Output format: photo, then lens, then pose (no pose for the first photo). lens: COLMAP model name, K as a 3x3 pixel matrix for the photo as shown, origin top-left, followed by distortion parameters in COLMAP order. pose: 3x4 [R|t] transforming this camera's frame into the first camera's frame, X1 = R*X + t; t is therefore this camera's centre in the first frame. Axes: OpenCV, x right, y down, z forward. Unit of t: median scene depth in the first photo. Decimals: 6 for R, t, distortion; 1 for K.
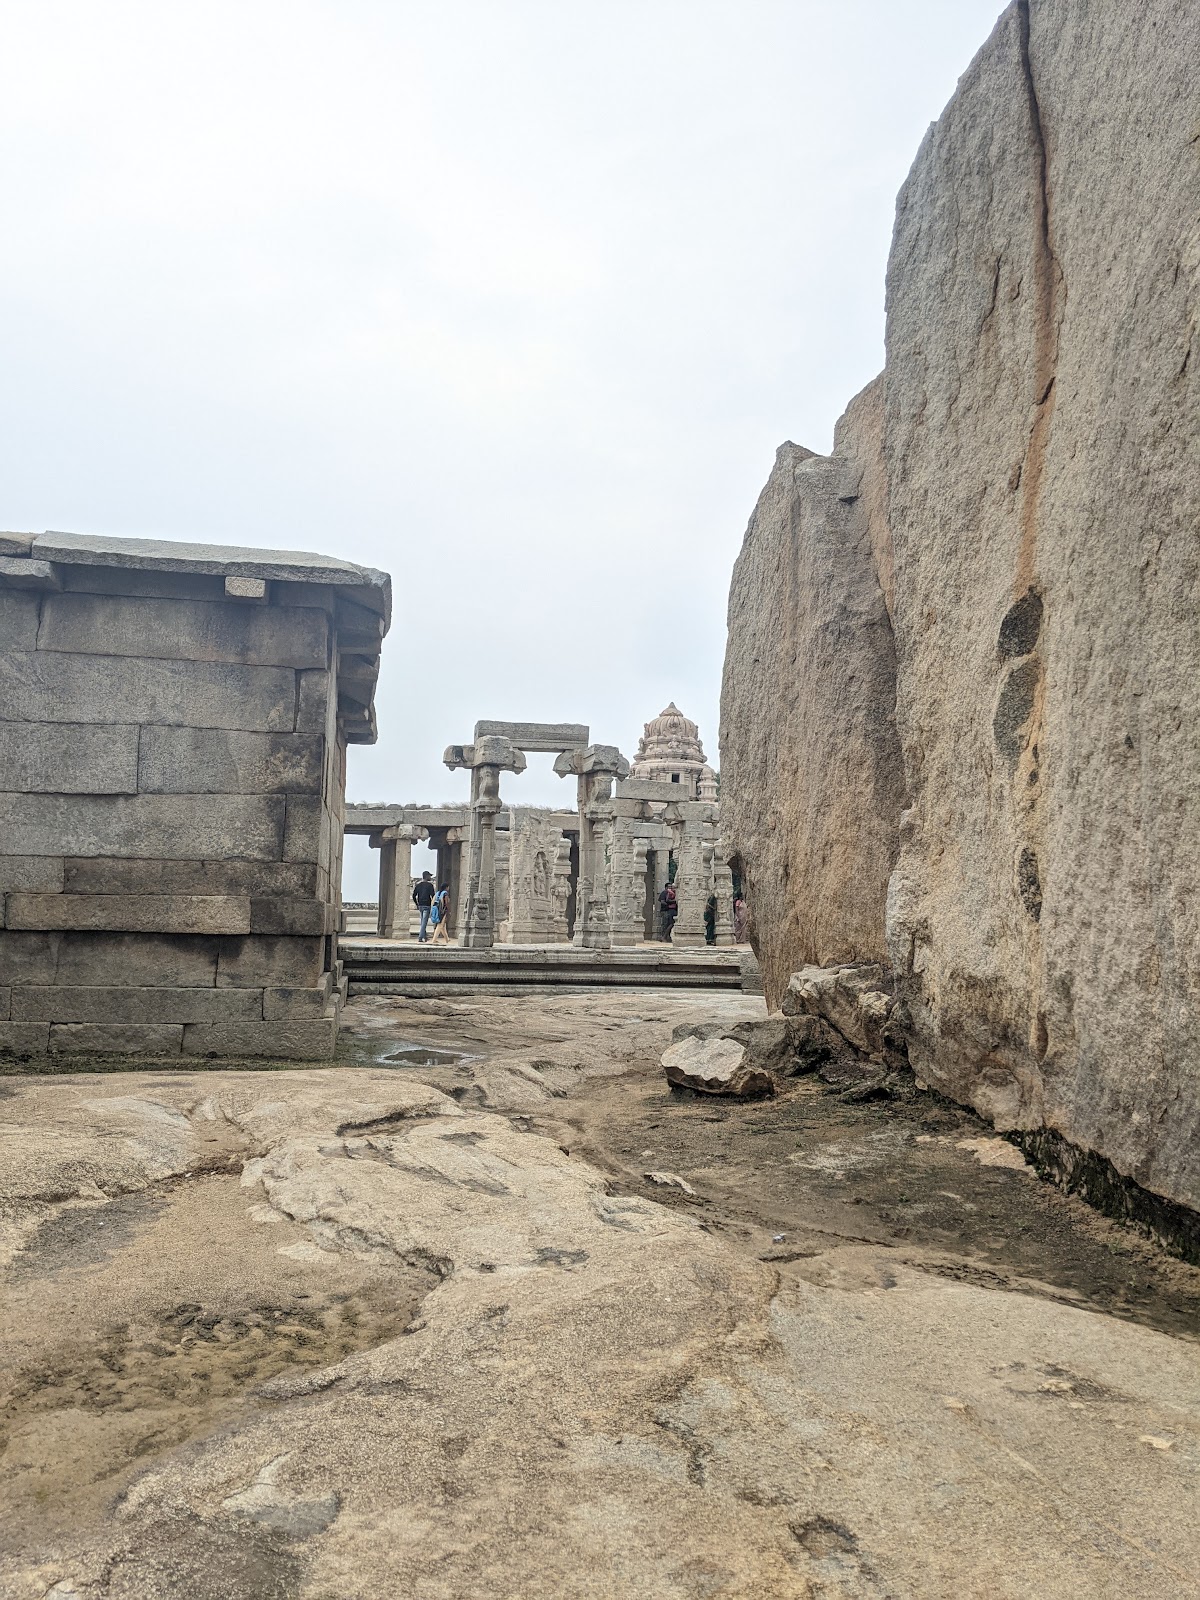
lens RADIAL K [[1075.6, 0, 598.5], [0, 1075.6, 799.5], [0, 0, 1]] dist [0.007252, 0.000569]
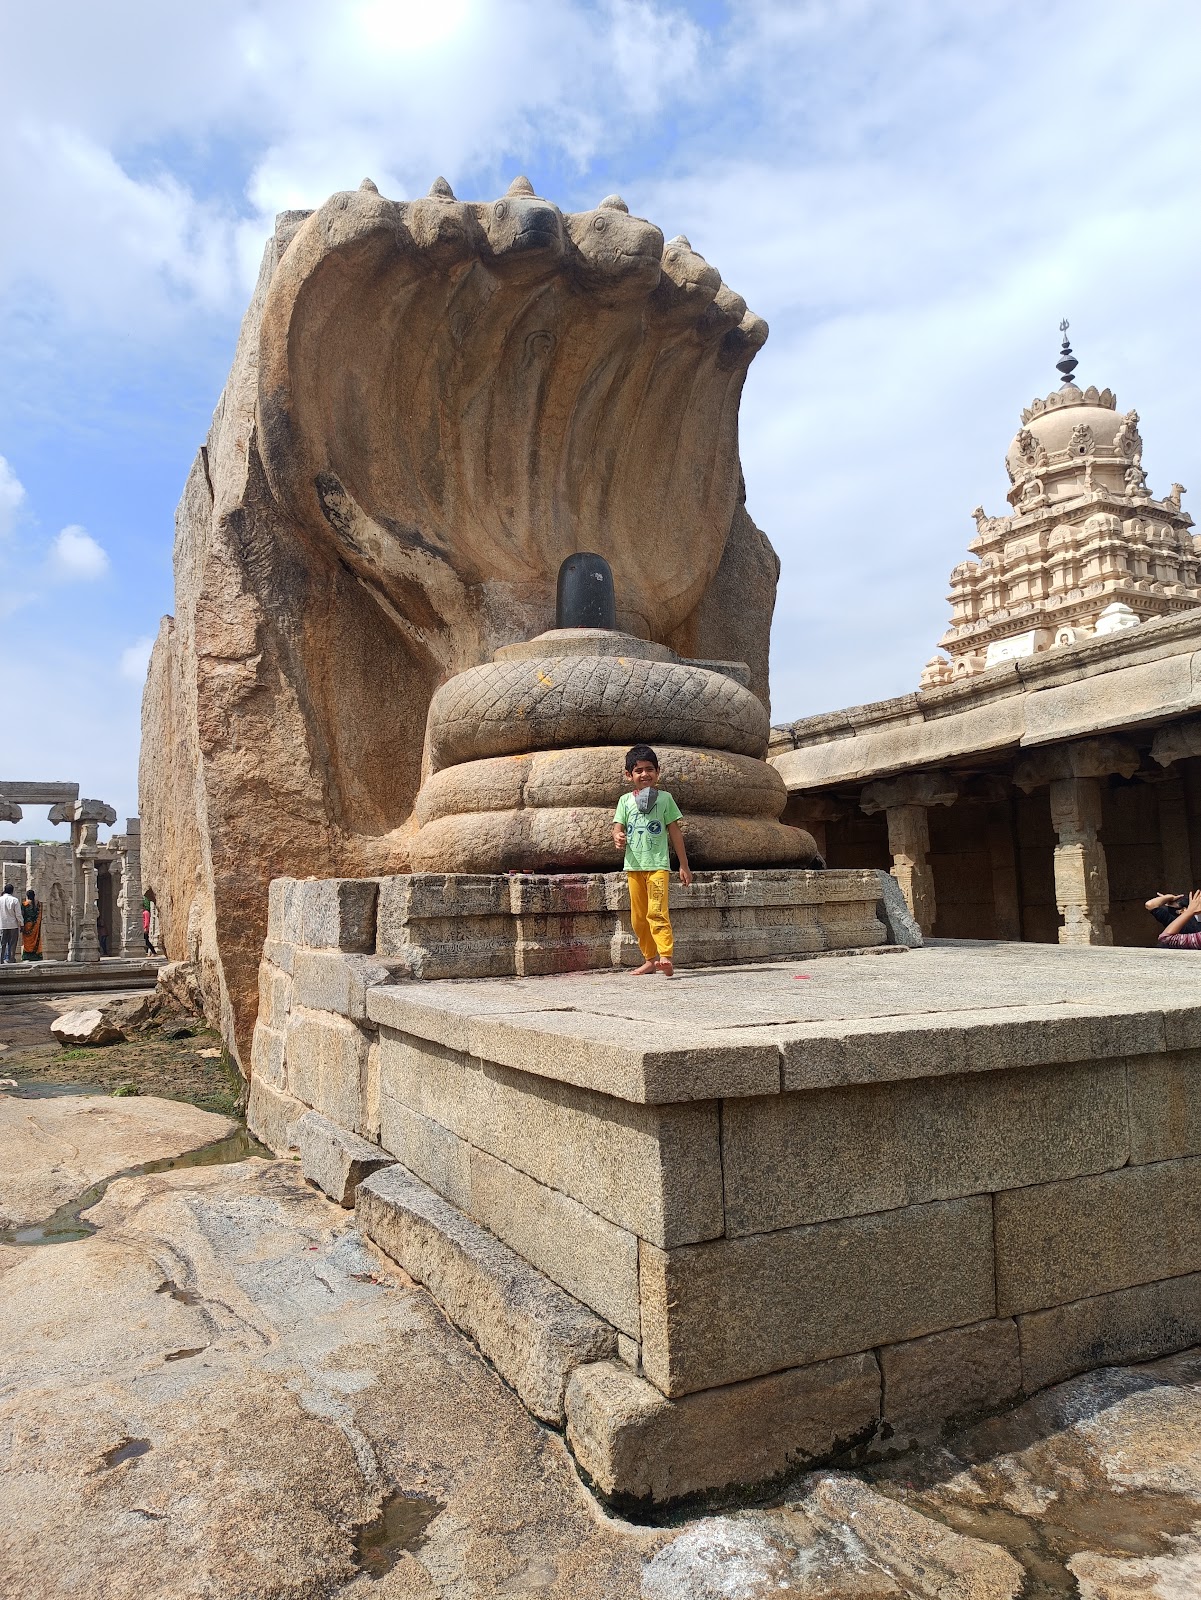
lens RADIAL K [[1075.6, 0, 602.1], [0, 1075.6, 799.9], [0, 0, 1]] dist [0.007252, 0.000569]
pose [[0.943682, -0.016078, 0.330462, 0.152360], [0.017700, 0.999842, -0.001900, -0.036628], [-0.330379, 0.007642, 0.943817, -0.381216]]
